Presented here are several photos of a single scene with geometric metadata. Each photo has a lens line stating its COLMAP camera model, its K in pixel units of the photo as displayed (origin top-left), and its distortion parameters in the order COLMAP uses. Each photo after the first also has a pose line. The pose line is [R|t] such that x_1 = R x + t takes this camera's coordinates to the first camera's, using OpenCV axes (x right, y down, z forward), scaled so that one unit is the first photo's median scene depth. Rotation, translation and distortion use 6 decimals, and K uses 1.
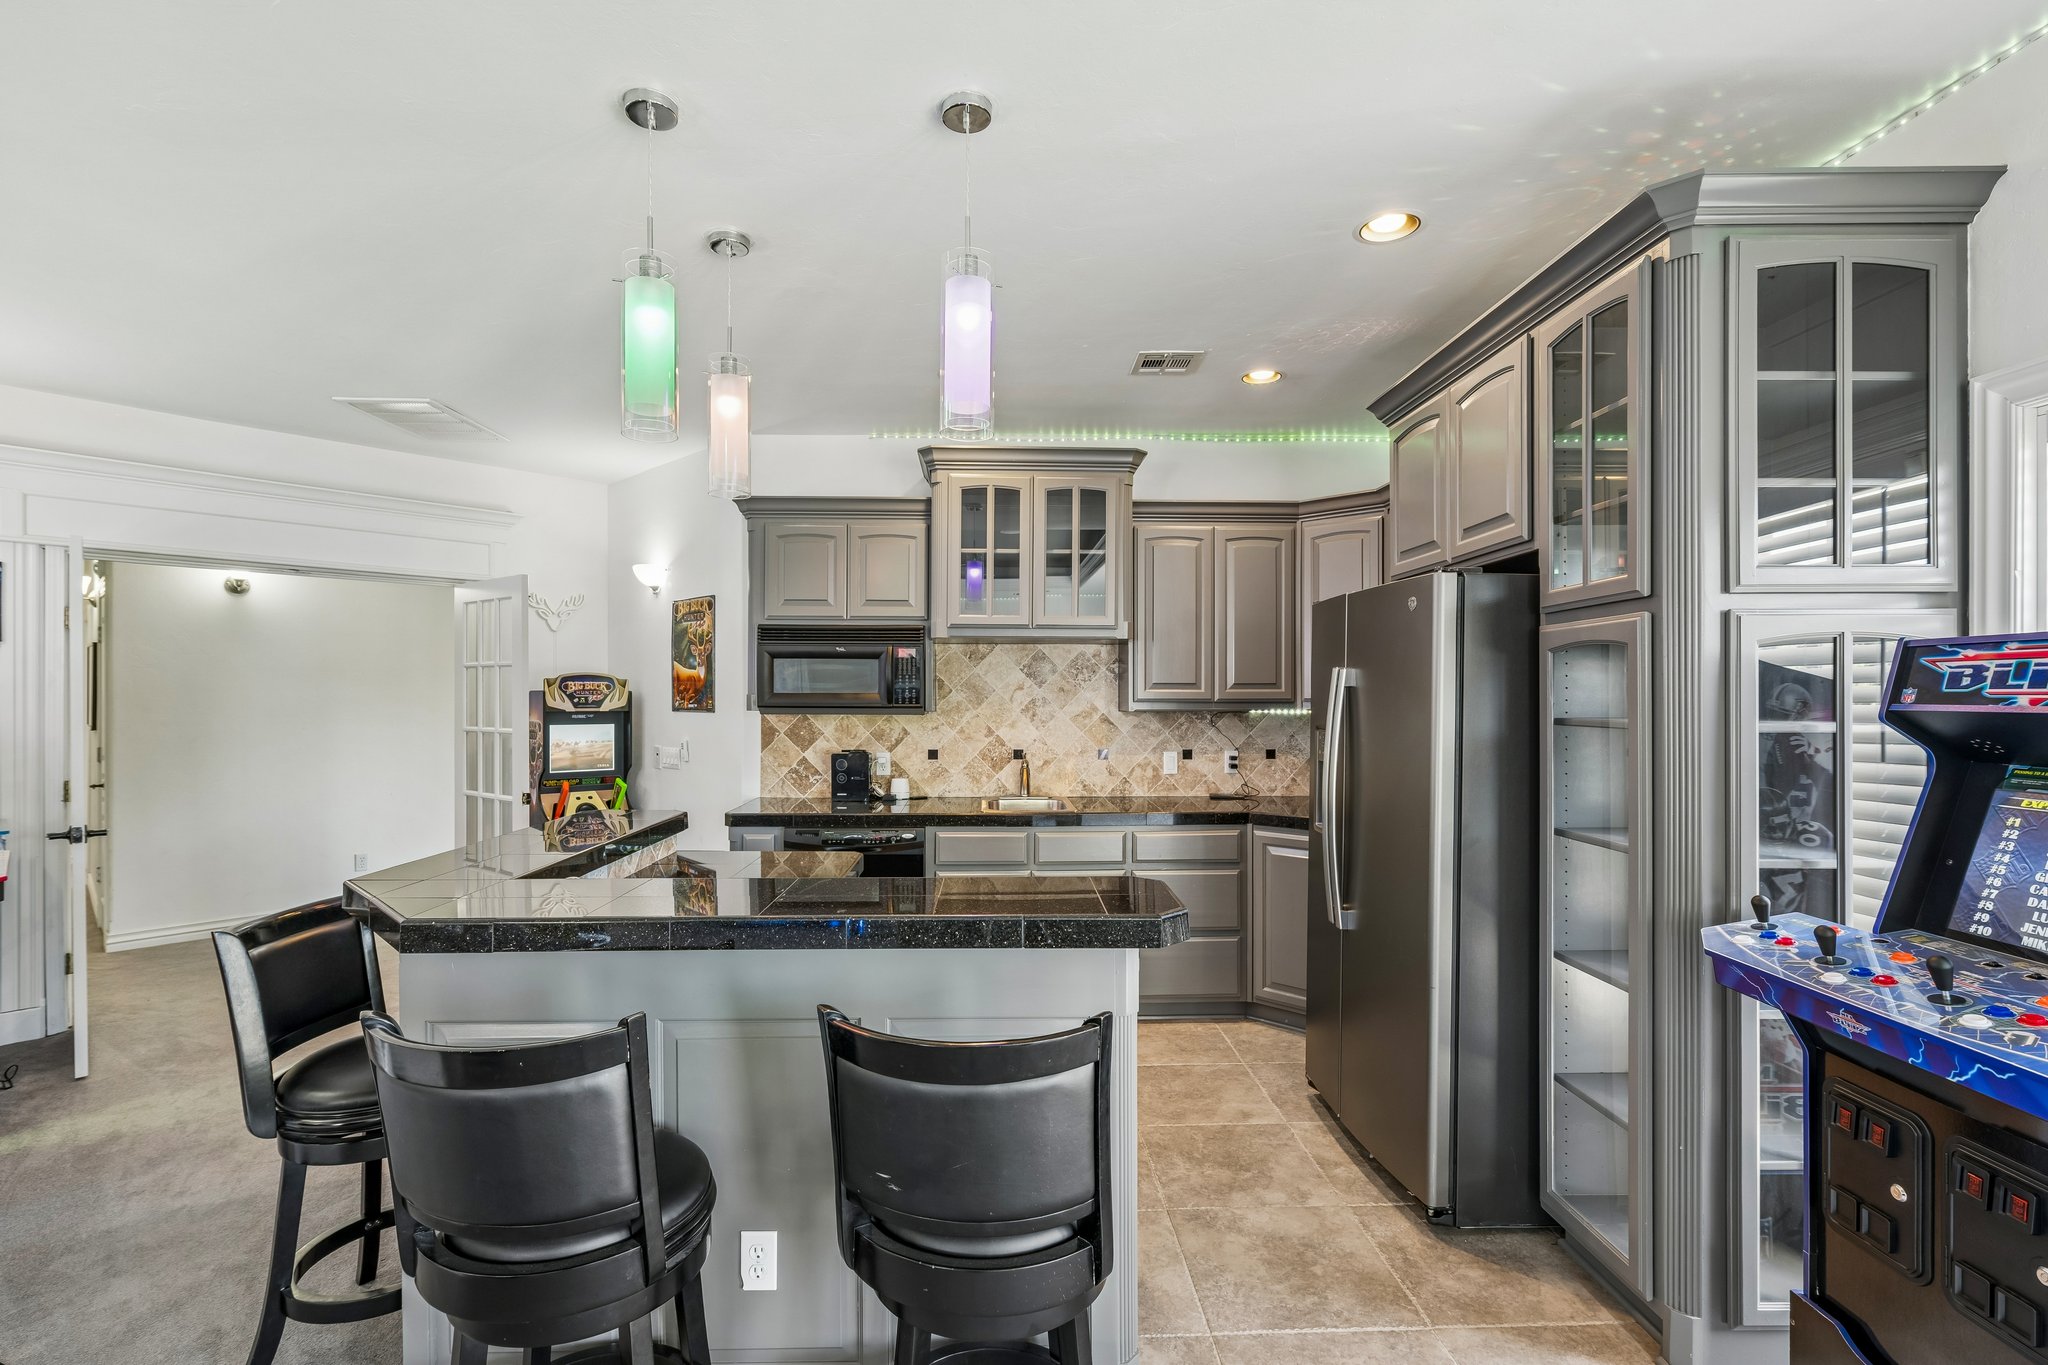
lens RADIAL K [[933.2, 0, 1012.7], [0, 933.2, 699.1], [0, 0, 1]] dist [-0.002619, 0.000143]
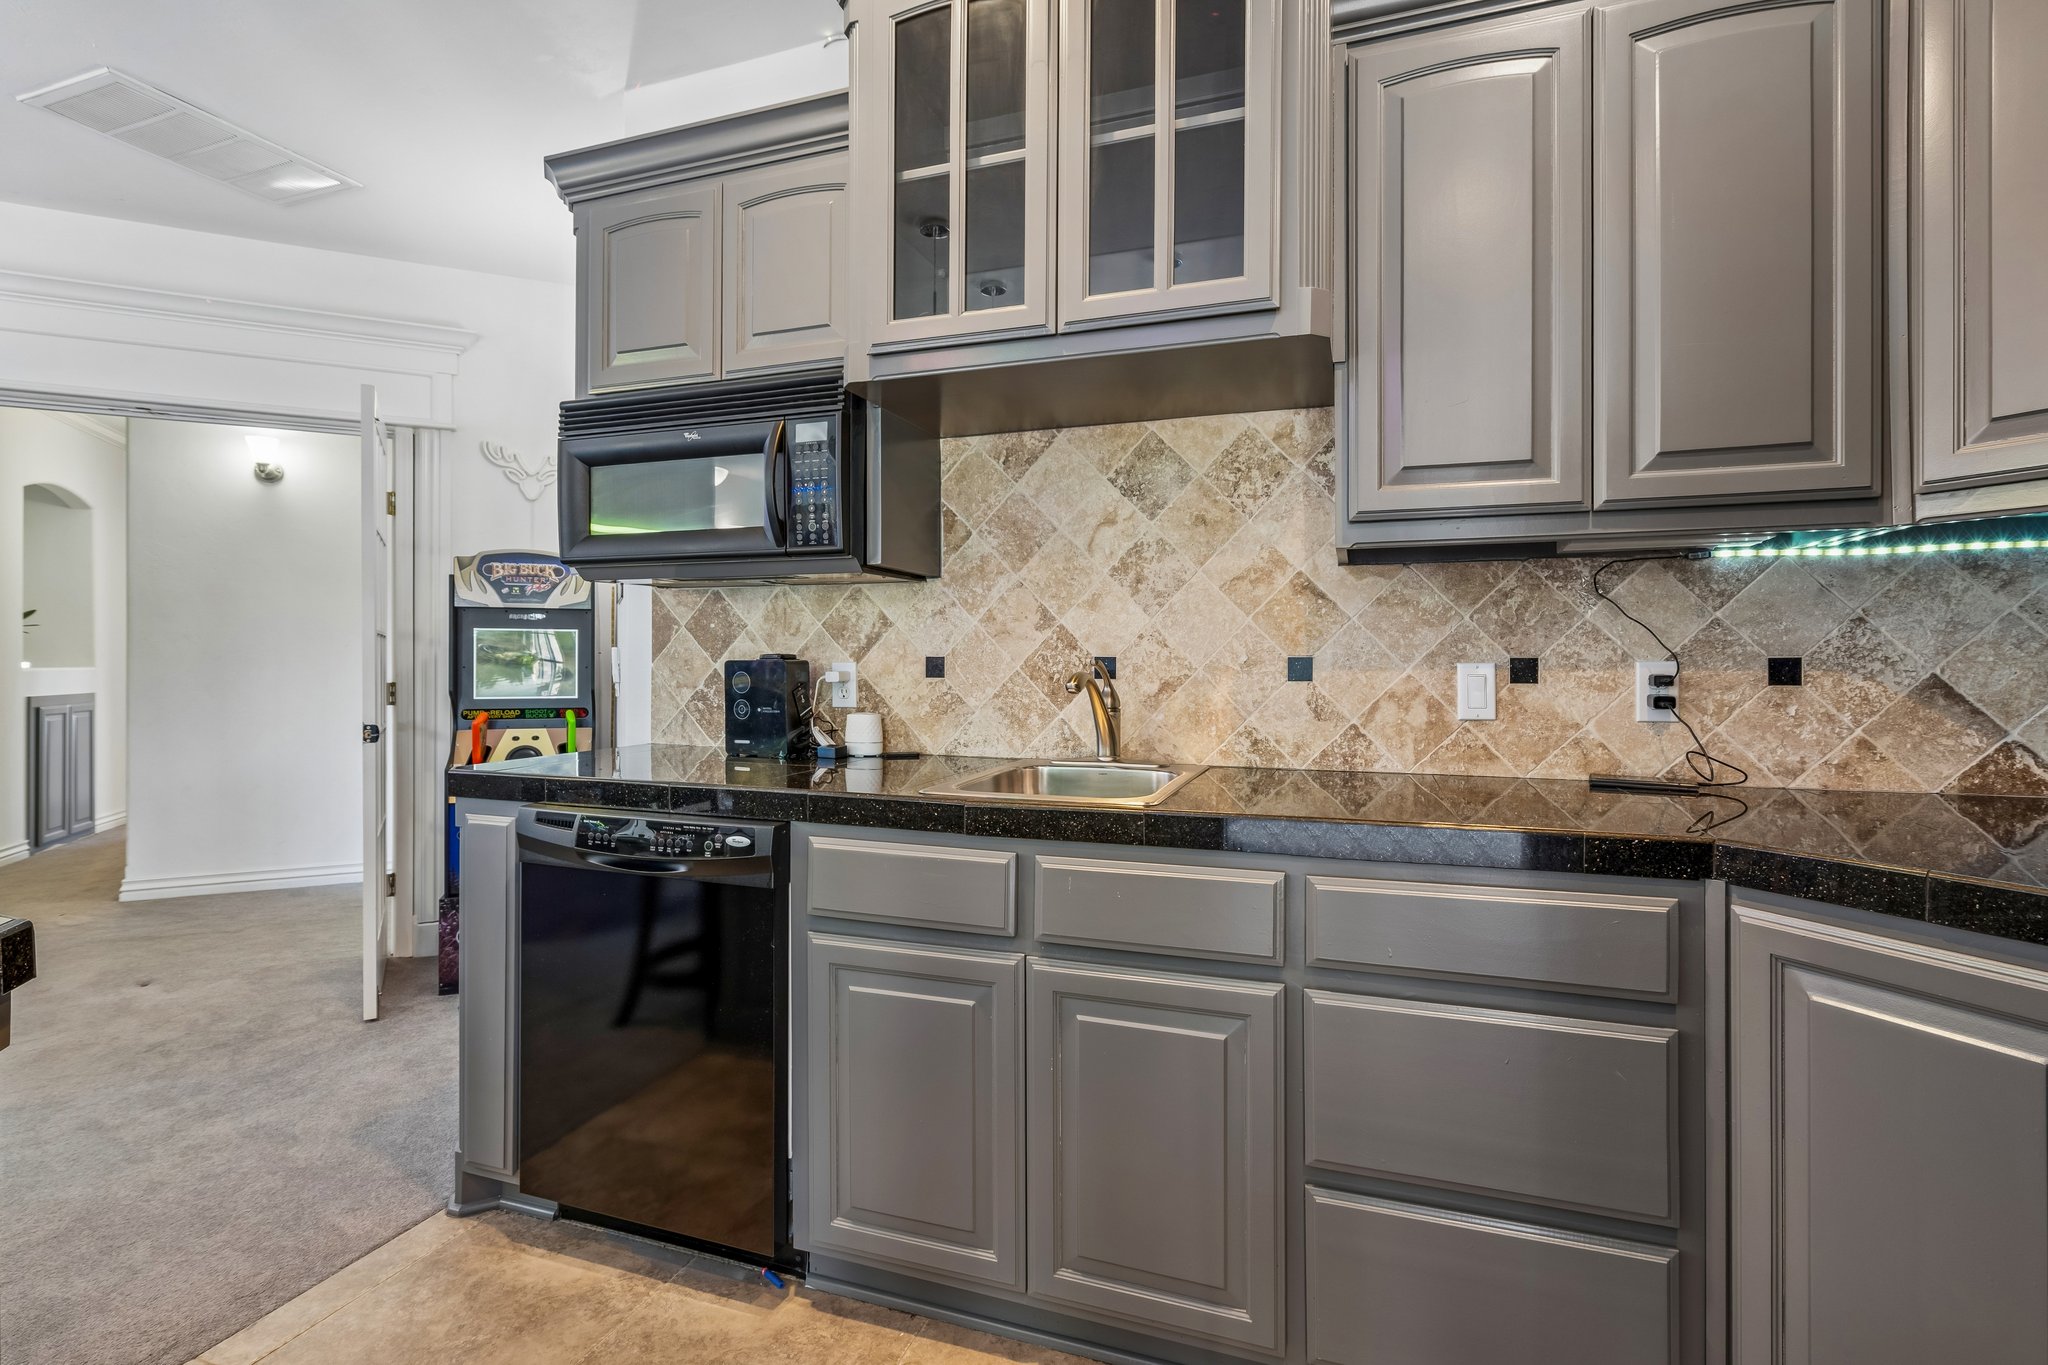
lens RADIAL K [[933.2, 0, 1039.8], [0, 933.2, 661.7], [0, 0, 1]] dist [-0.002619, 0.000143]
pose [[0.930697, 0.001287, -0.365789, 0.142280], [-0.001770, 0.999998, -0.000985, 0.056801], [0.365787, 0.001564, 0.930697, 0.567276]]
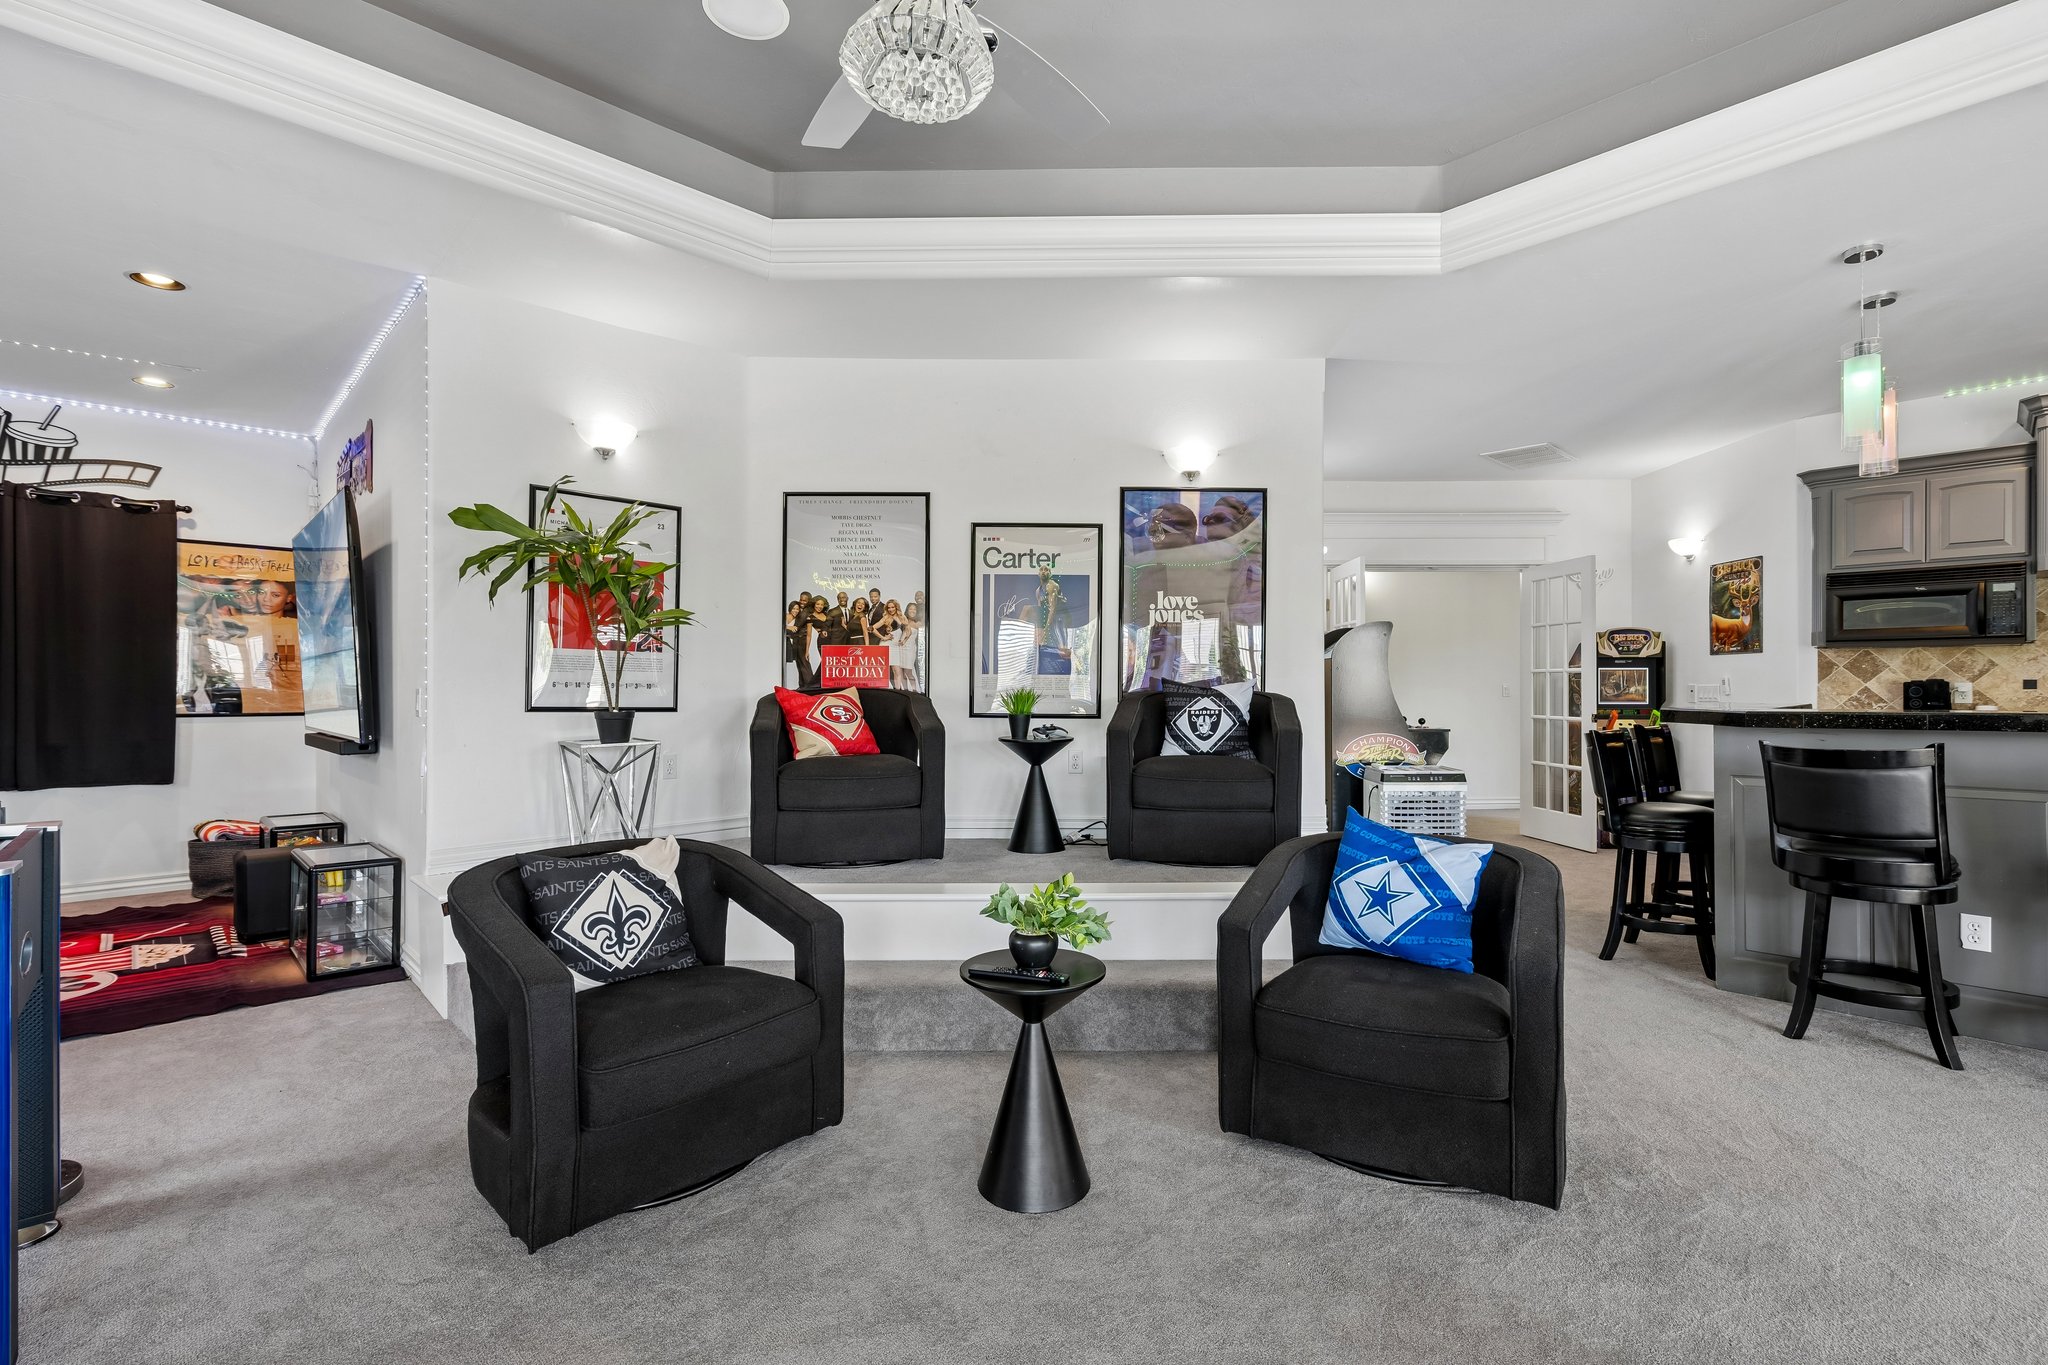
lens RADIAL K [[933.2, 0, 1018.3], [0, 933.2, 691.9], [0, 0, 1]] dist [-0.002619, 0.000143]
pose [[0.672390, -0.000453, -0.740197, -0.075706], [-0.000086, 1.000000, -0.000691, 0.068325], [0.740197, 0.000528, 0.672389, -0.545930]]
